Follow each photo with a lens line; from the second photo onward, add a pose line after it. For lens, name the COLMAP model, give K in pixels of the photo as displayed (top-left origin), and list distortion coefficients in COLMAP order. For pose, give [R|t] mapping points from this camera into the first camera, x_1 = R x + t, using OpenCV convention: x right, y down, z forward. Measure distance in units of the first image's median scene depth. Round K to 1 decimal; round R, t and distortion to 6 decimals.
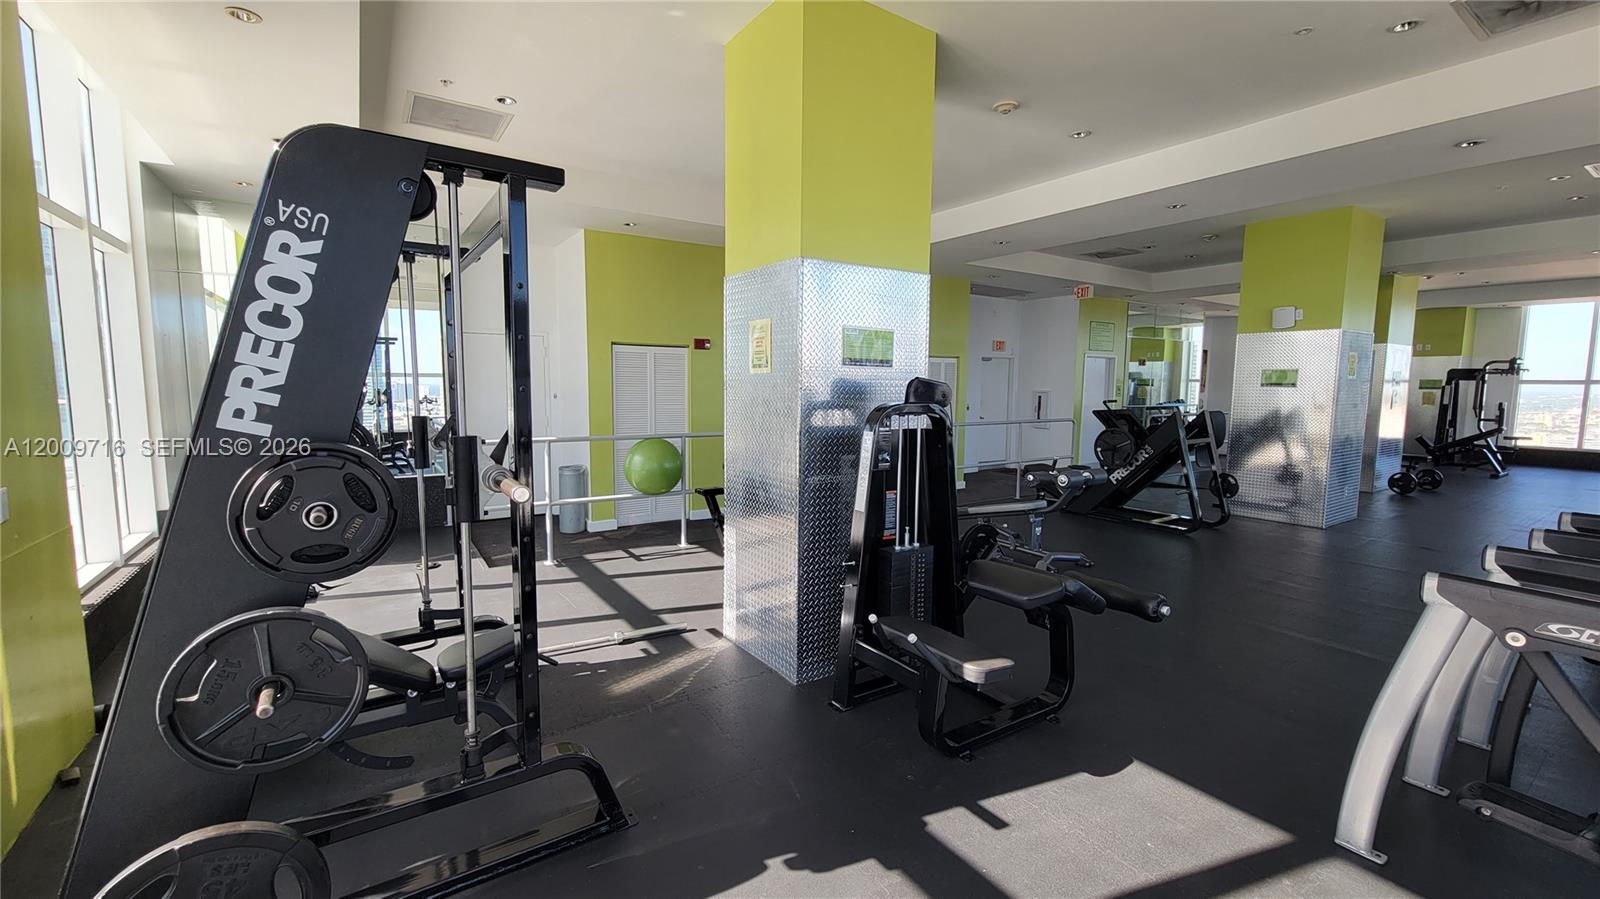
lens RADIAL K [[648.6, 0, 811.8], [0, 648.6, 445.0], [0, 0, 1]] dist [0.002884, -0.002200]
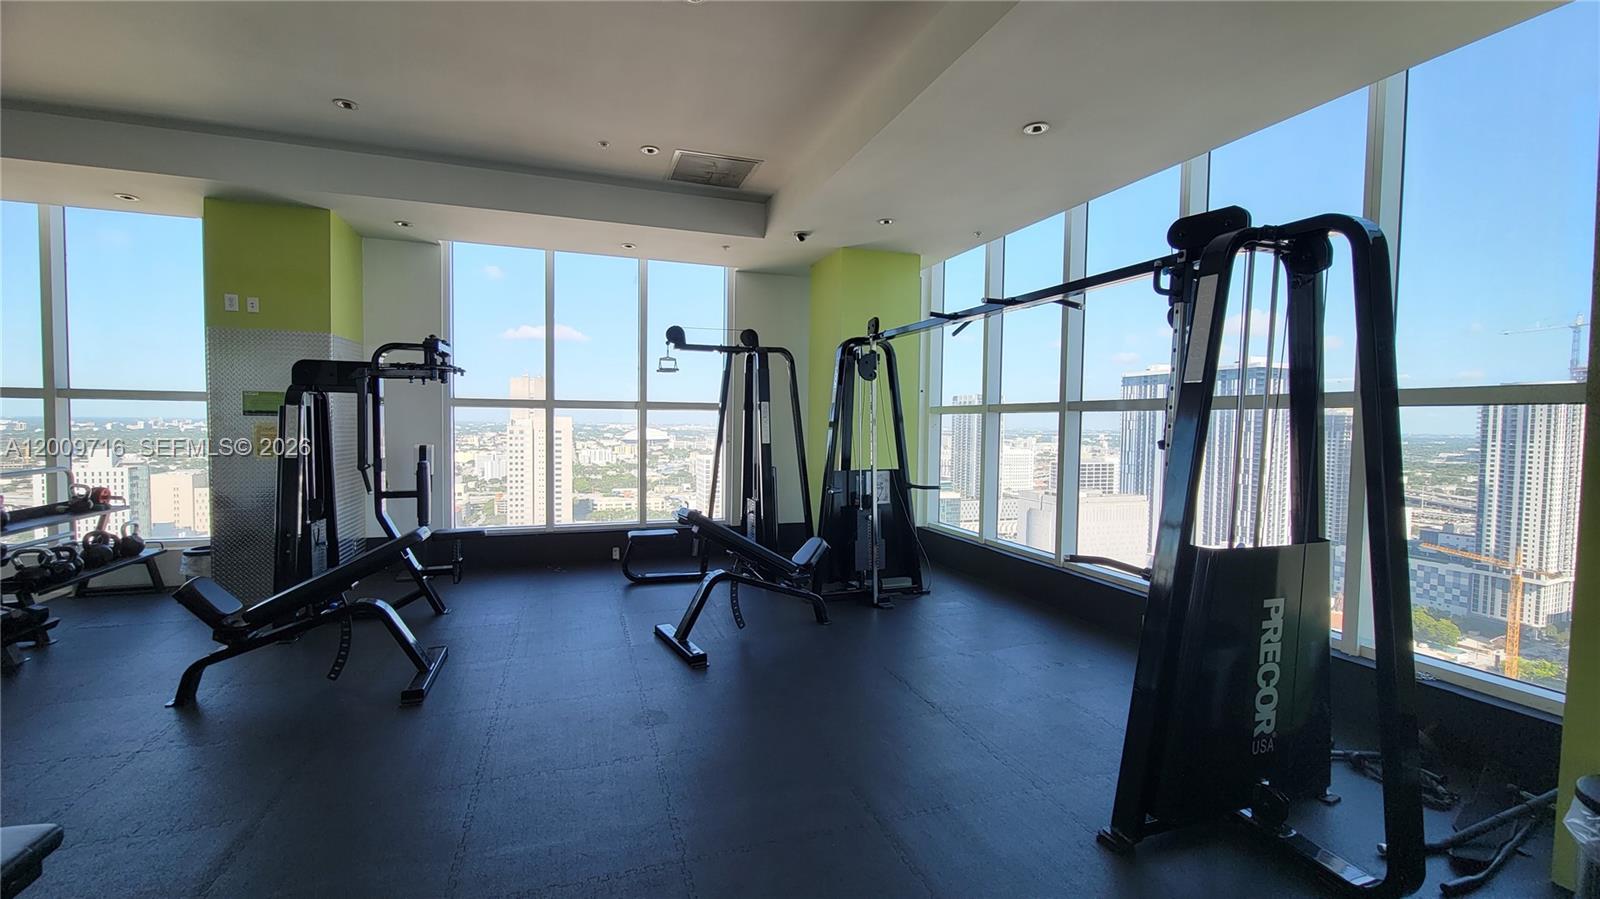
lens RADIAL K [[648.6, 0, 807.6], [0, 648.6, 448.3], [0, 0, 1]] dist [0.002884, -0.002200]
pose [[0.257149, -0.041816, 0.965467, 0.728278], [0.083095, 0.996320, 0.021020, -0.054098], [-0.962793, 0.074820, 0.259677, 0.657091]]
